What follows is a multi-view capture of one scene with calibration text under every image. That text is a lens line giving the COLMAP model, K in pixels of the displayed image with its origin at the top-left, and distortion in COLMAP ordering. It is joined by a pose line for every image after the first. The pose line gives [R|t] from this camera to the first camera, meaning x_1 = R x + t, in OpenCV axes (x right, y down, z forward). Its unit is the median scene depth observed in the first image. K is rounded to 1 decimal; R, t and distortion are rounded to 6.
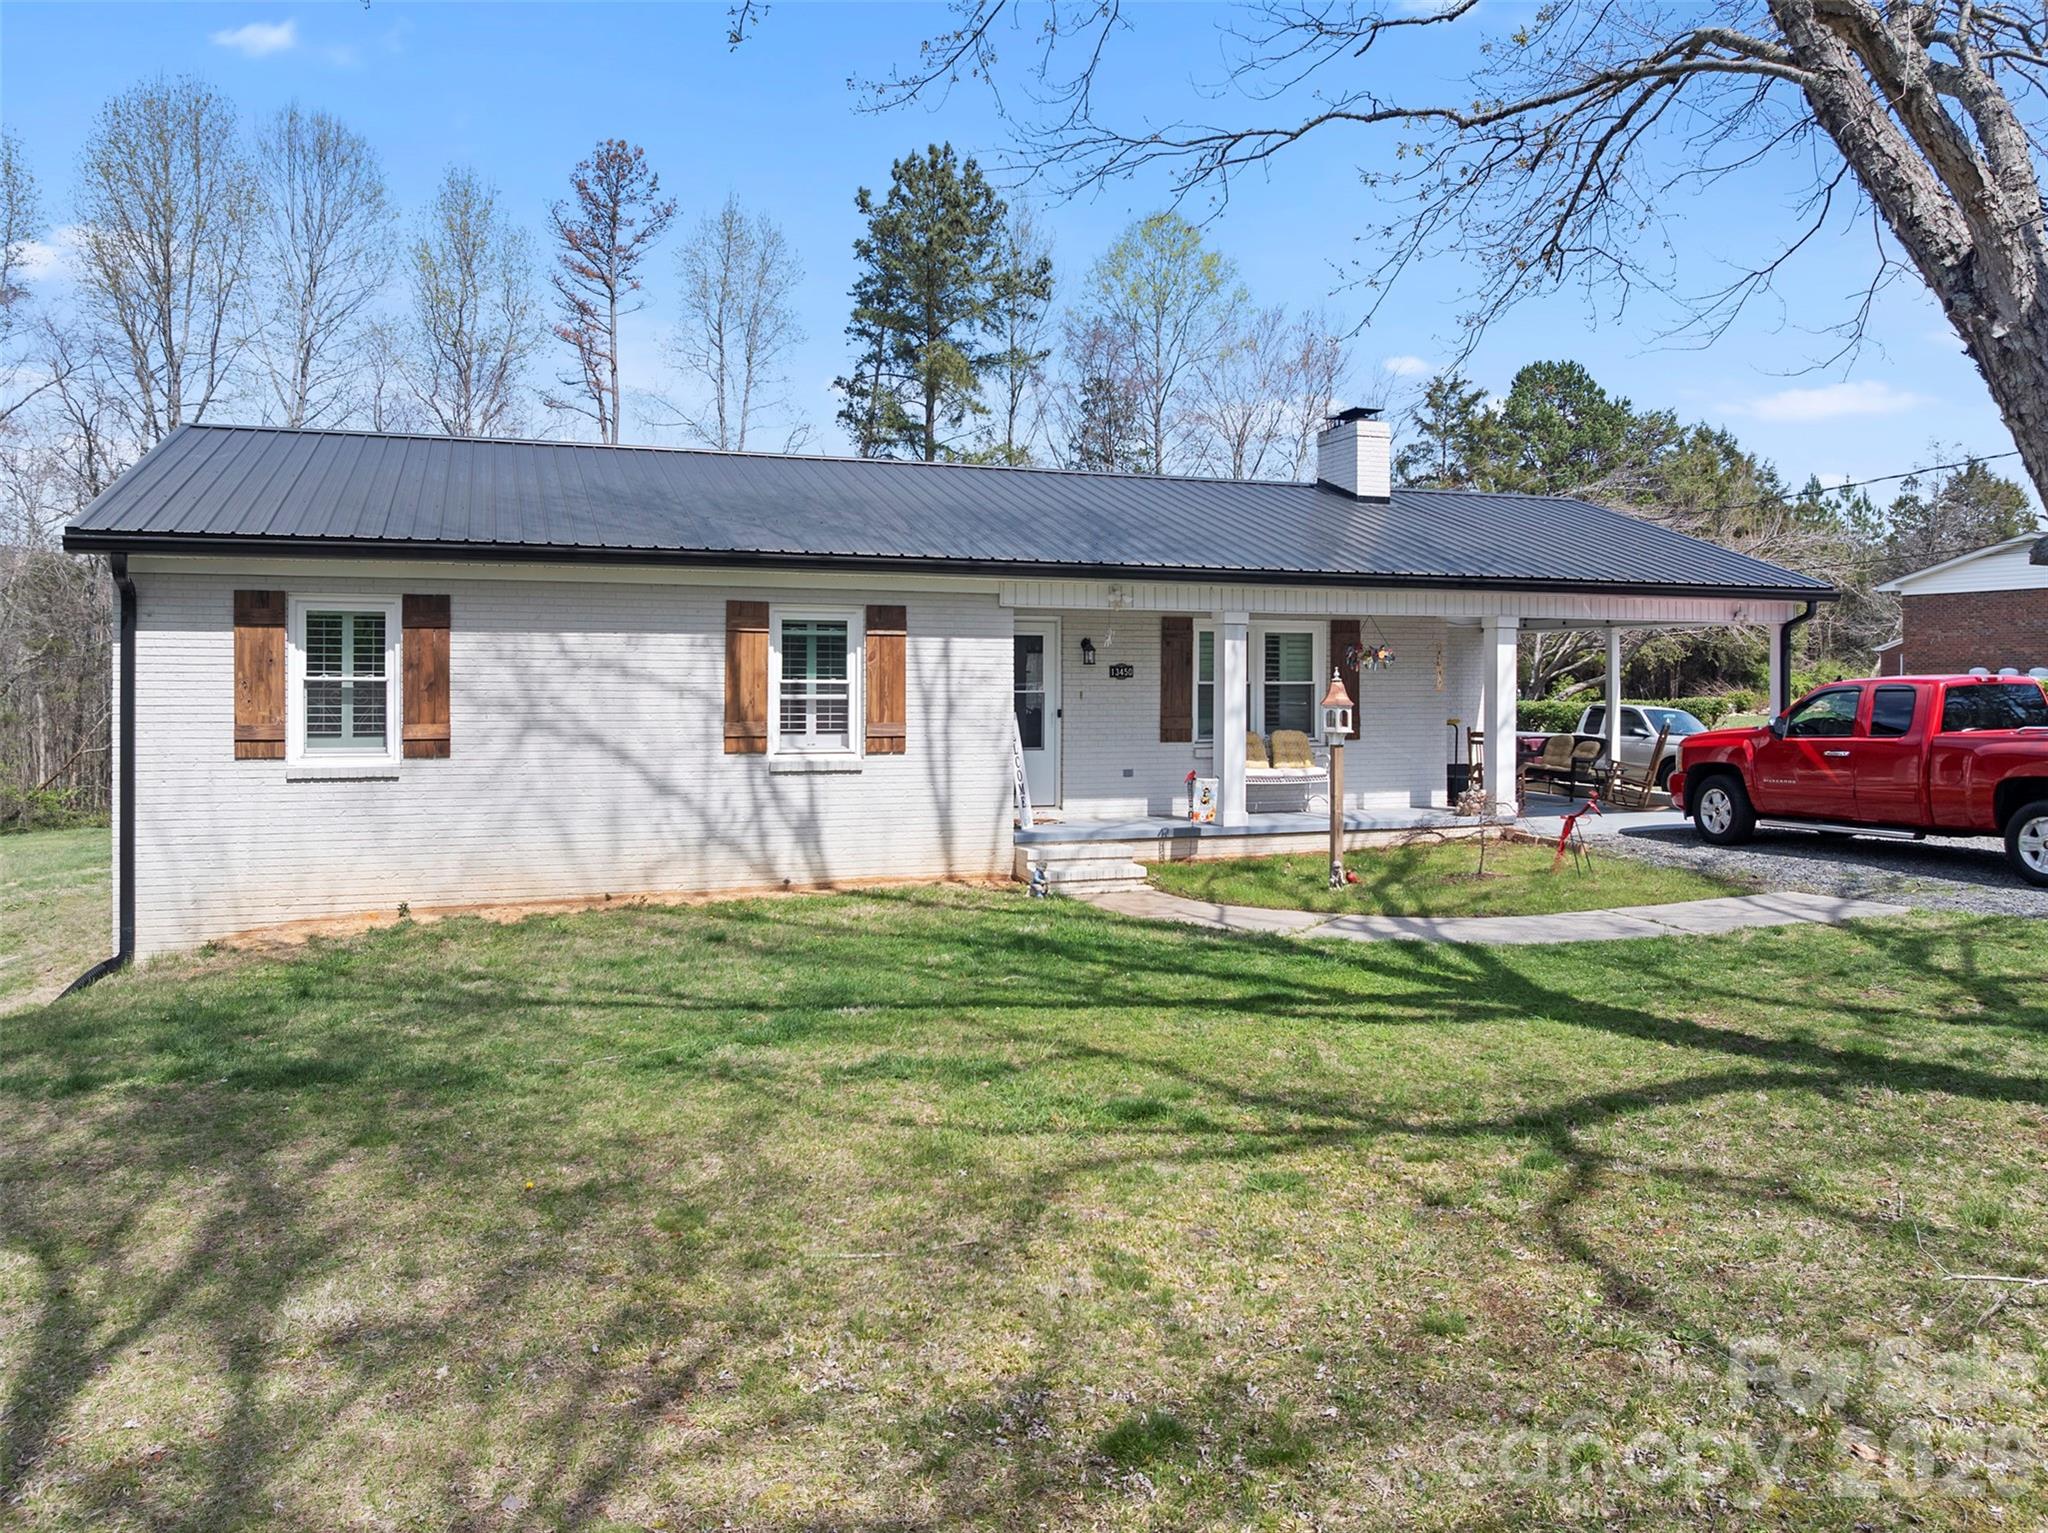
lens RADIAL K [[1486.4, 0, 1029.3], [0, 1486.4, 683.9], [0, 0, 1]] dist [-0.034644, -0.002934]
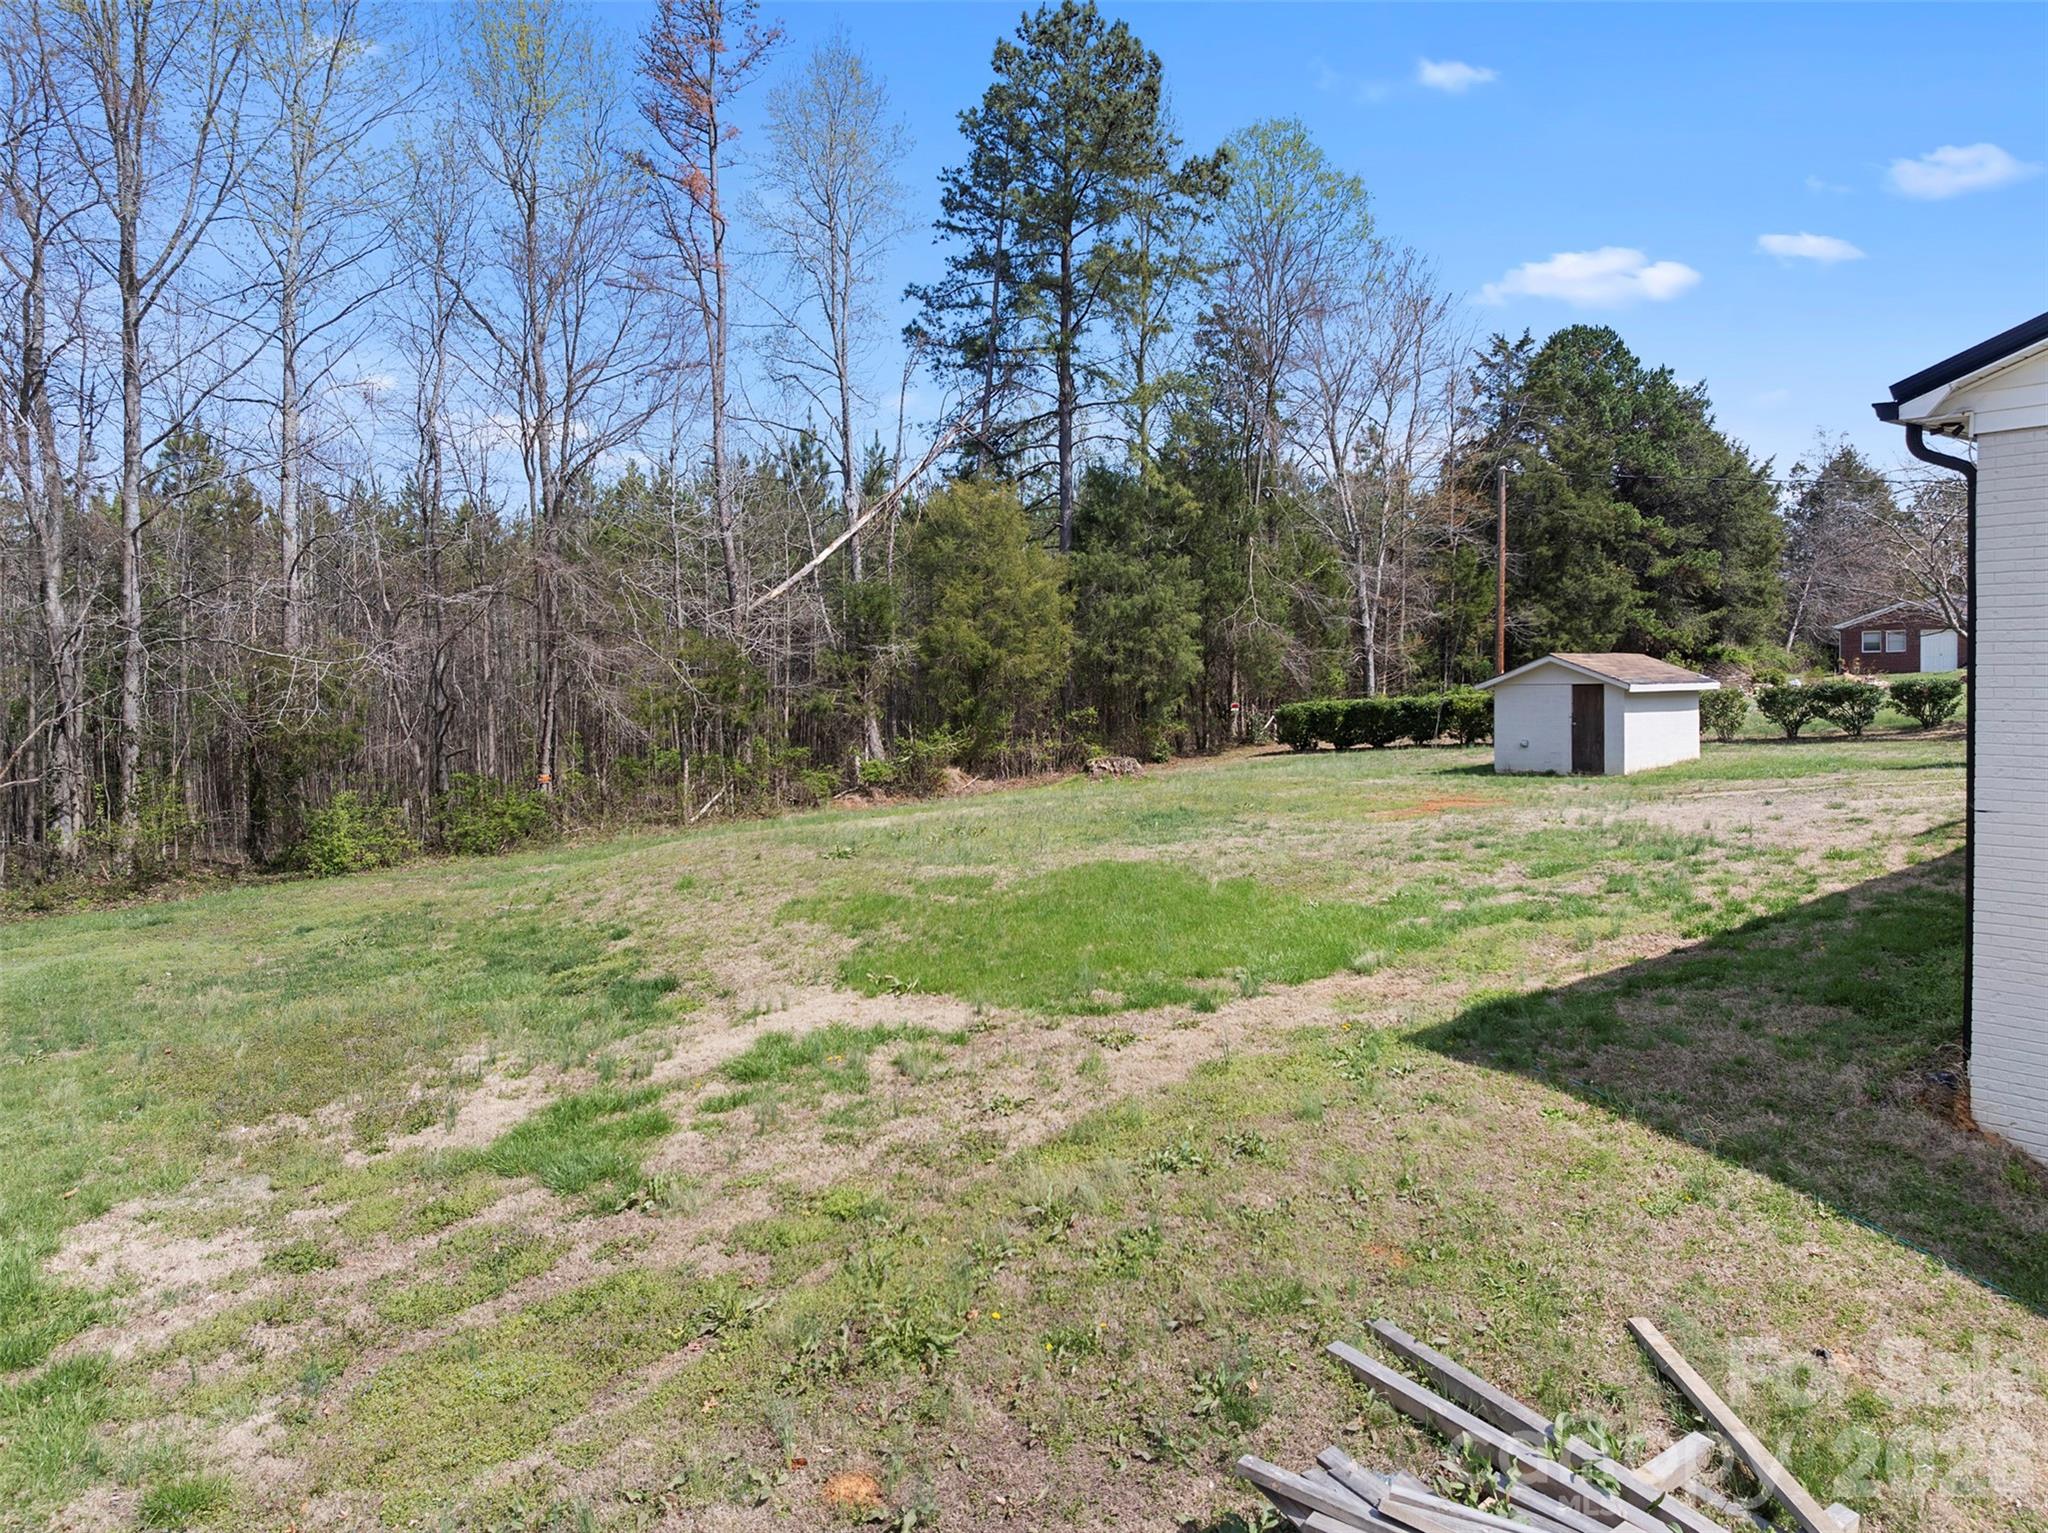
lens RADIAL K [[1467.9, 0, 1021.2], [0, 1467.9, 714.2], [0, 0, 1]] dist [-0.028294, -0.000564]
pose [[0.955657, -0.018084, 0.293925, -1.172772], [0.010184, 0.999545, 0.028388, 0.010852], [-0.294305, -0.024136, 0.955407, 0.845126]]
